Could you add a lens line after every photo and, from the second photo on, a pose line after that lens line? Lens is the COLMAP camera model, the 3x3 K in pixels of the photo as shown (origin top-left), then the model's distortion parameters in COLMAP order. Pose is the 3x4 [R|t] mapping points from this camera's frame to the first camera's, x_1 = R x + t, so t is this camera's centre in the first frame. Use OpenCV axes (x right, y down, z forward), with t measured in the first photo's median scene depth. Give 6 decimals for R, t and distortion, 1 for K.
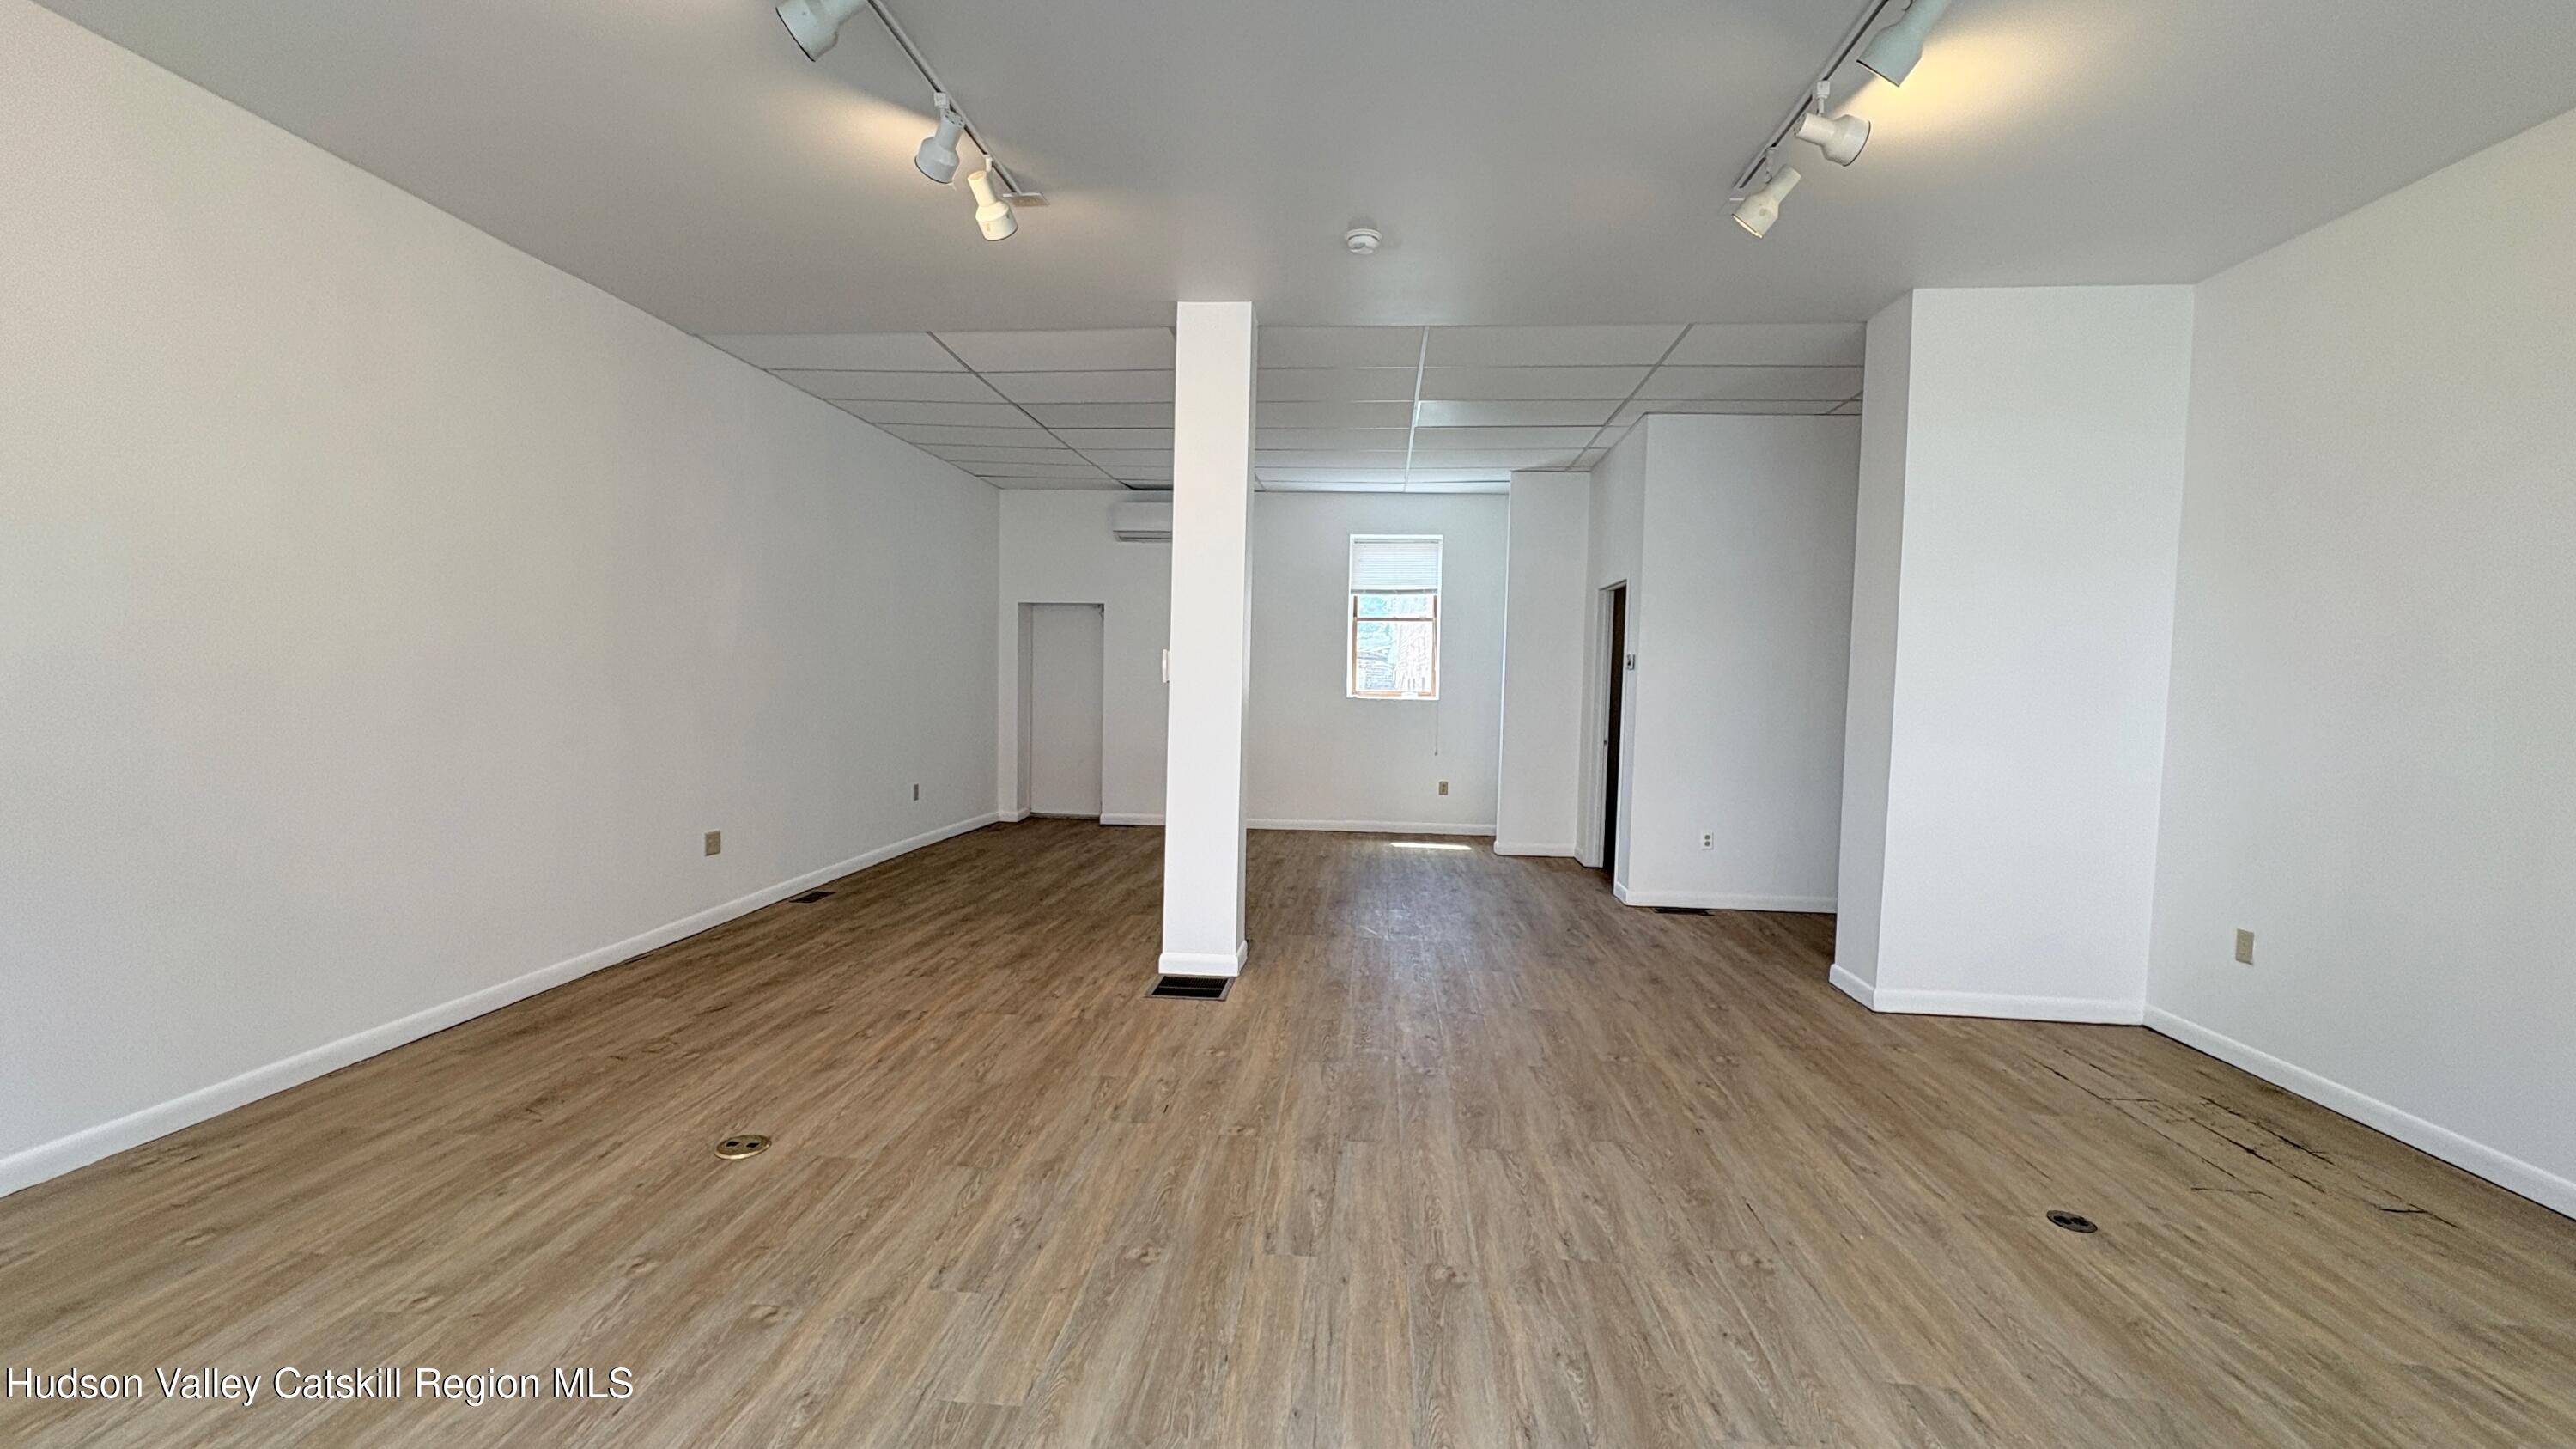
lens RADIAL K [[1028.5, 0, 1281.5], [0, 1028.5, 729.6], [0, 0, 1]] dist [0.000631, 0.000430]
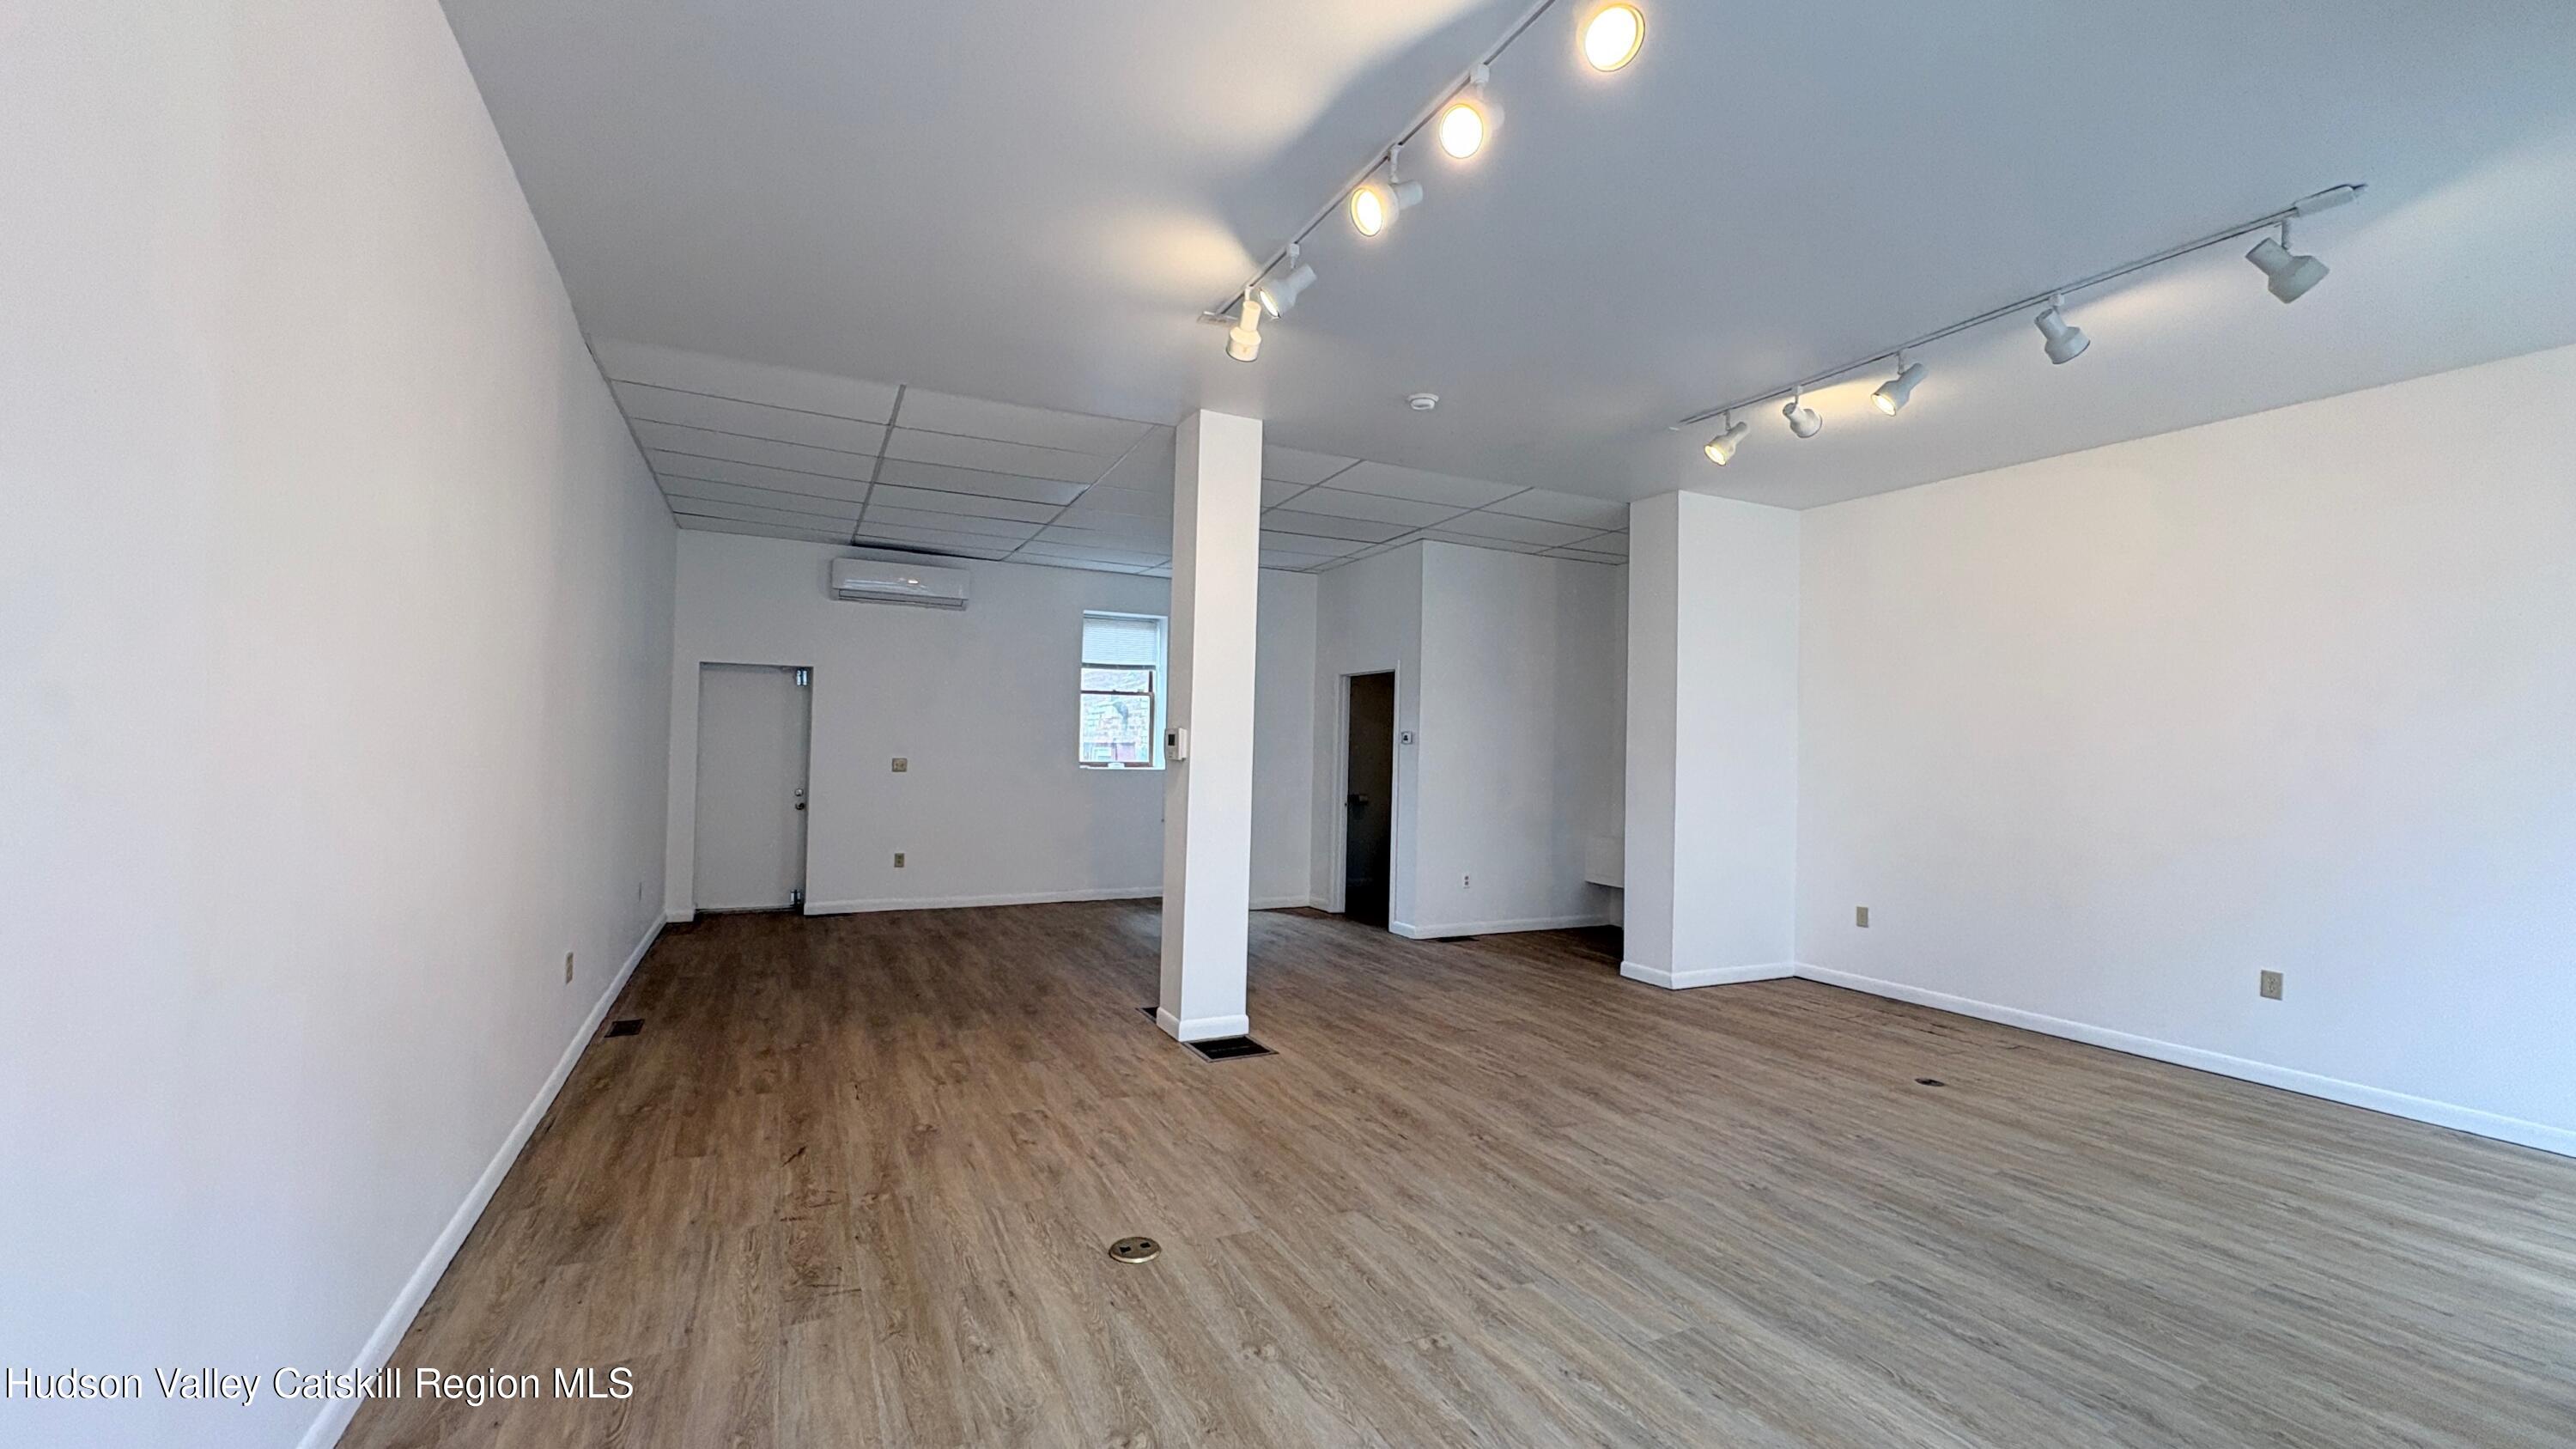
lens RADIAL K [[1029.4, 0, 1289.7], [0, 1029.4, 730.6], [0, 0, 1]] dist [-0.000545, 0.000088]
pose [[0.855363, 0.006232, 0.517991, -0.690382], [0.025801, 0.998174, -0.054614, -0.018484], [-0.517385, 0.060080, 0.853641, 0.054956]]
